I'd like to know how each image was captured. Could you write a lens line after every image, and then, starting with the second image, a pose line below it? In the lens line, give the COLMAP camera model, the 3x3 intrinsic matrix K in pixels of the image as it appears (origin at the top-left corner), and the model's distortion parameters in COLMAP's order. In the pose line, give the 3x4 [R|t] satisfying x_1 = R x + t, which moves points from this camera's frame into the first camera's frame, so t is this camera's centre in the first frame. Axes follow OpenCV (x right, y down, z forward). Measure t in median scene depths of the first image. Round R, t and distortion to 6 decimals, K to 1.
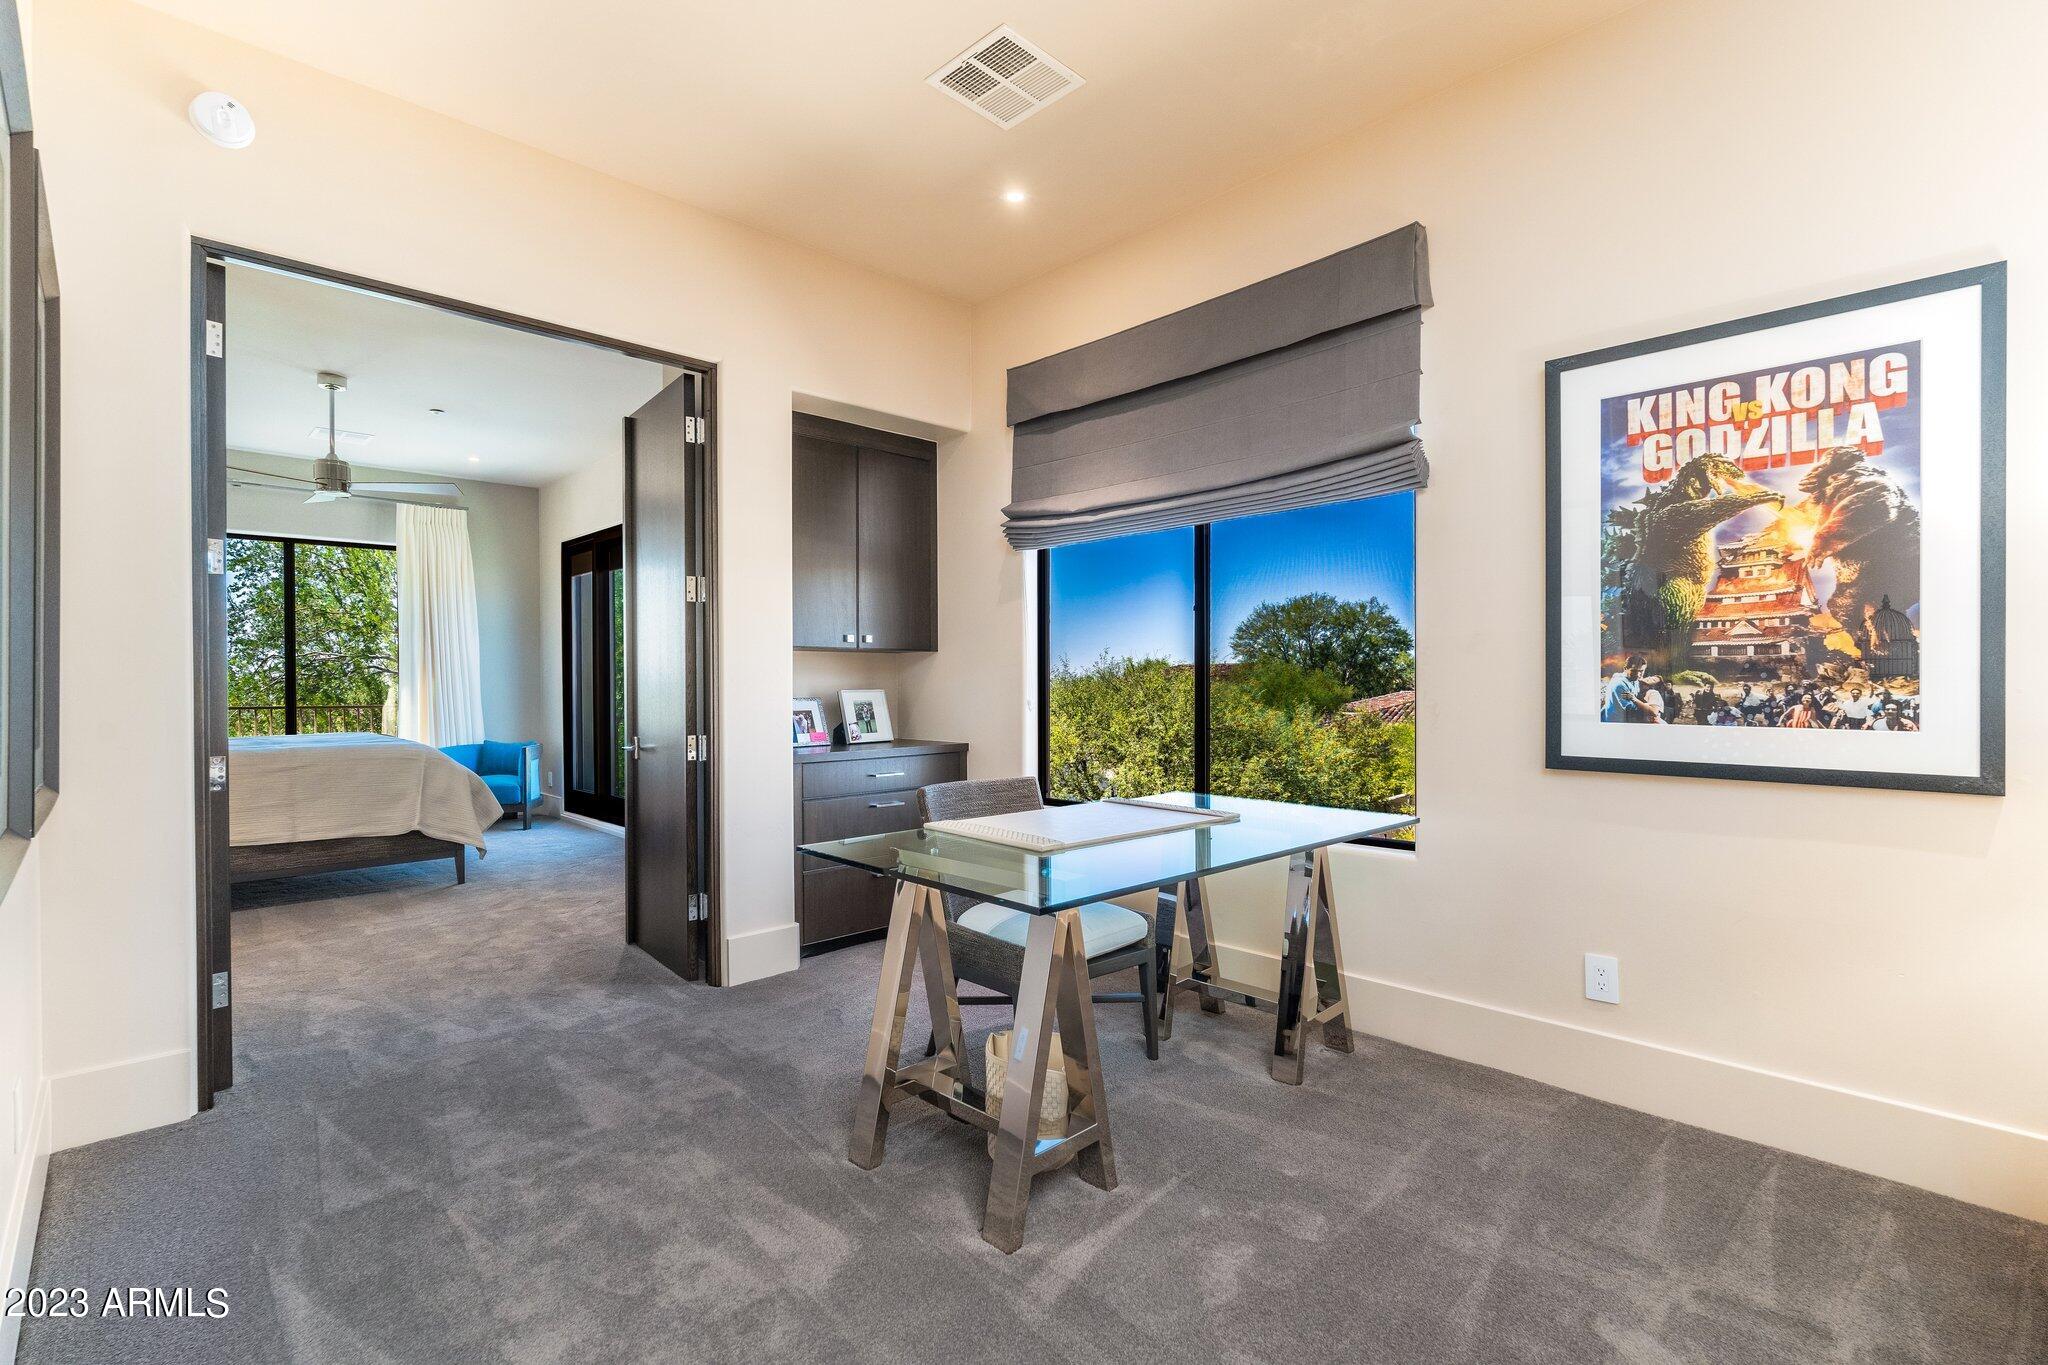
lens RADIAL K [[949.5, 0, 1024.0], [0, 949.5, 682.5], [0, 0, 1]] dist [-0.002245, -0.000848]
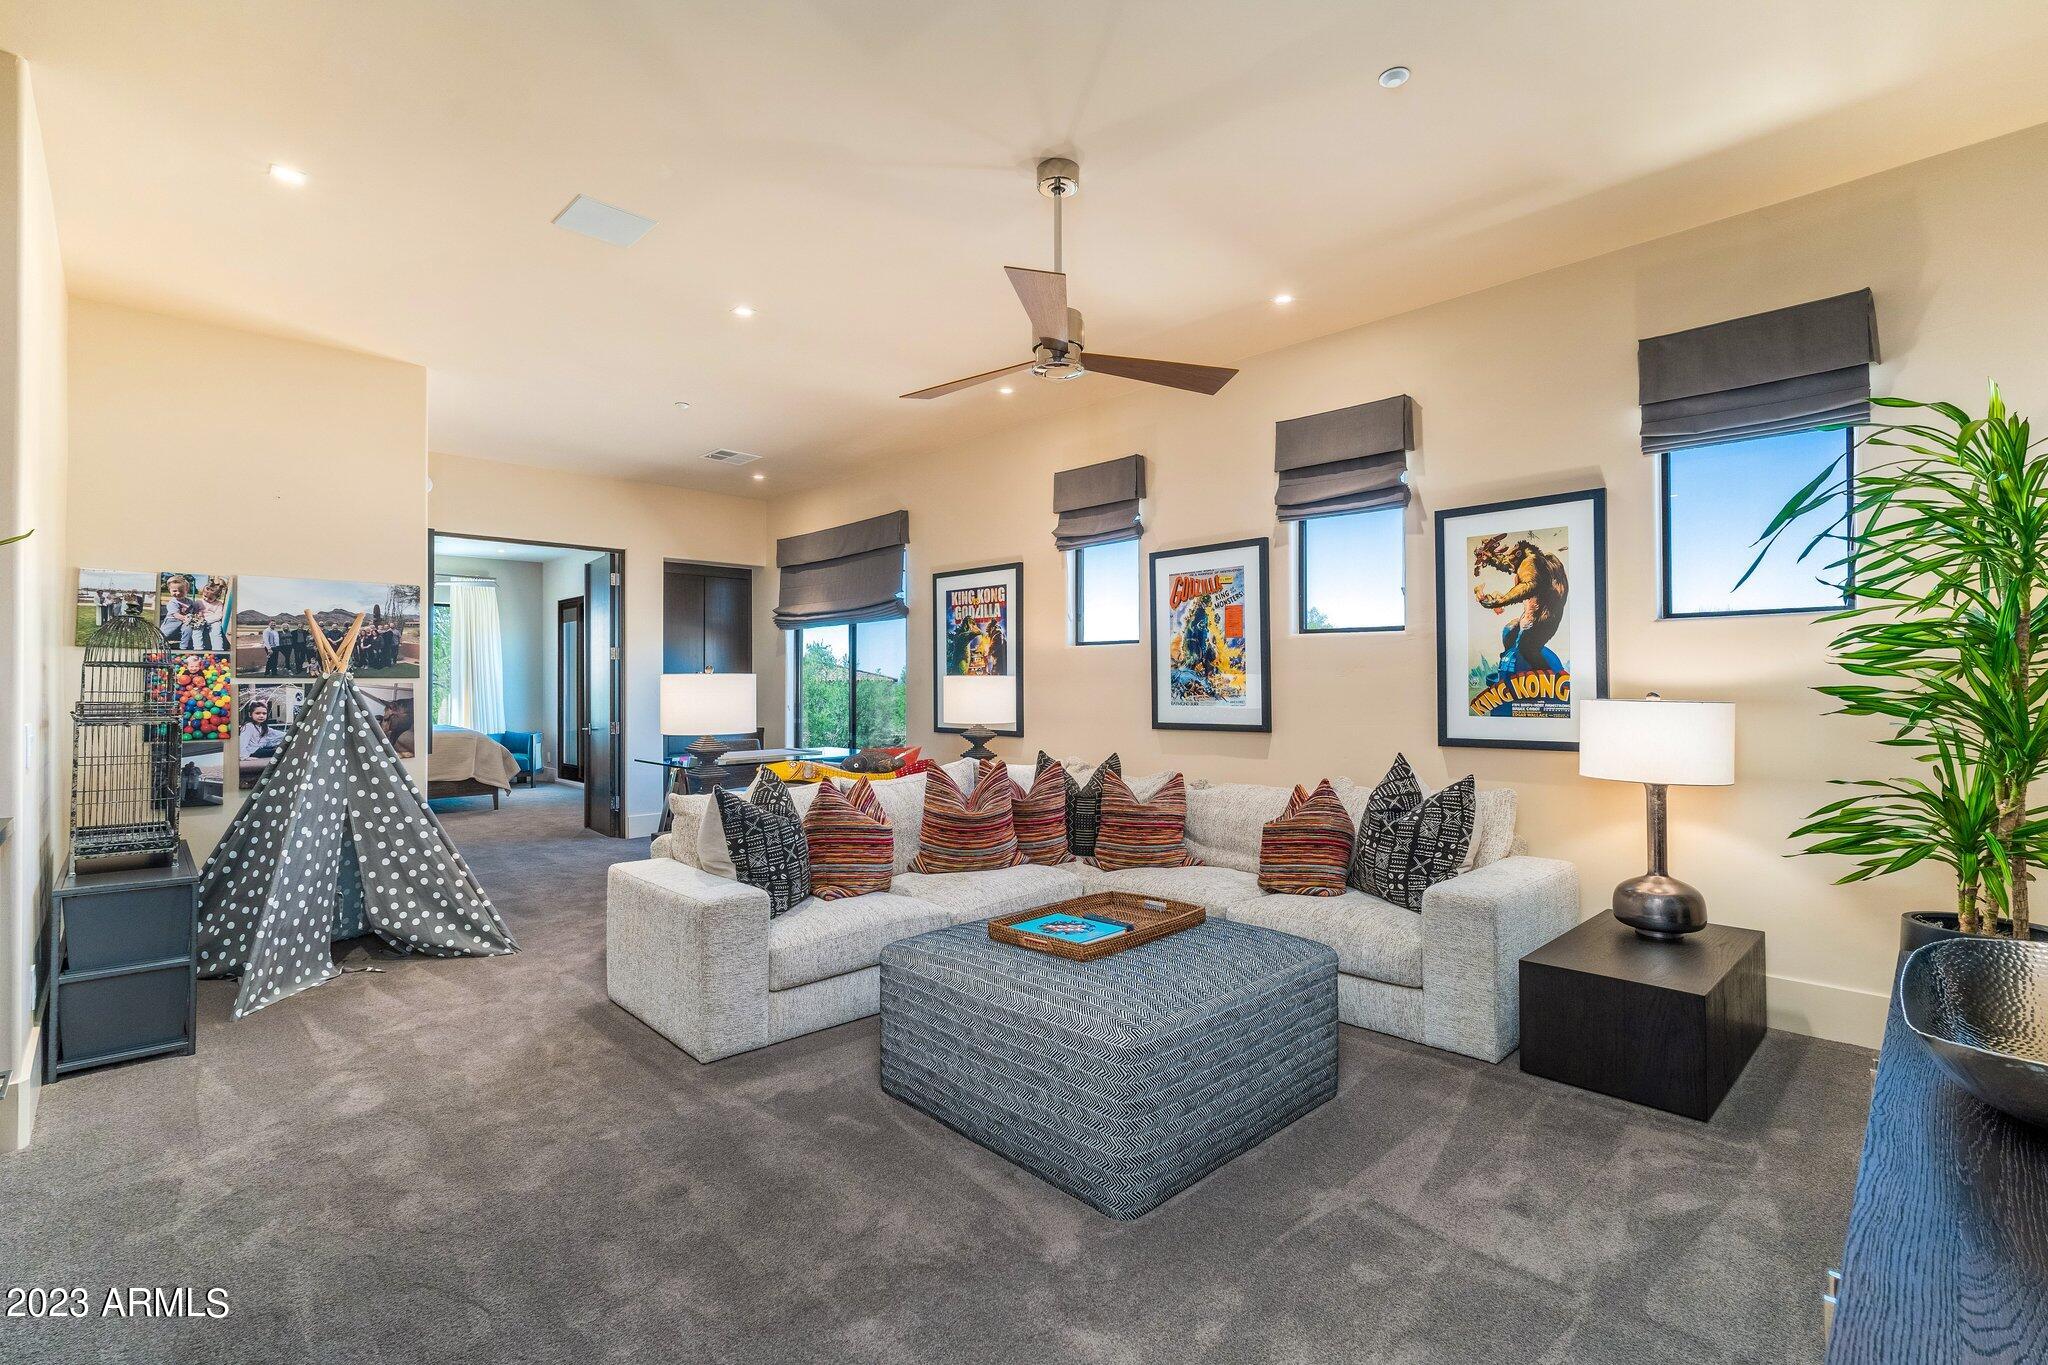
lens RADIAL K [[924.2, 0, 1020.3], [0, 924.2, 676.4], [0, 0, 1]] dist [0.000140, -0.000212]
pose [[0.999991, -0.000870, 0.004121, 0.422375], [0.000916, 0.999937, -0.011145, -0.017337], [-0.004111, 0.011149, 0.999929, -0.819297]]
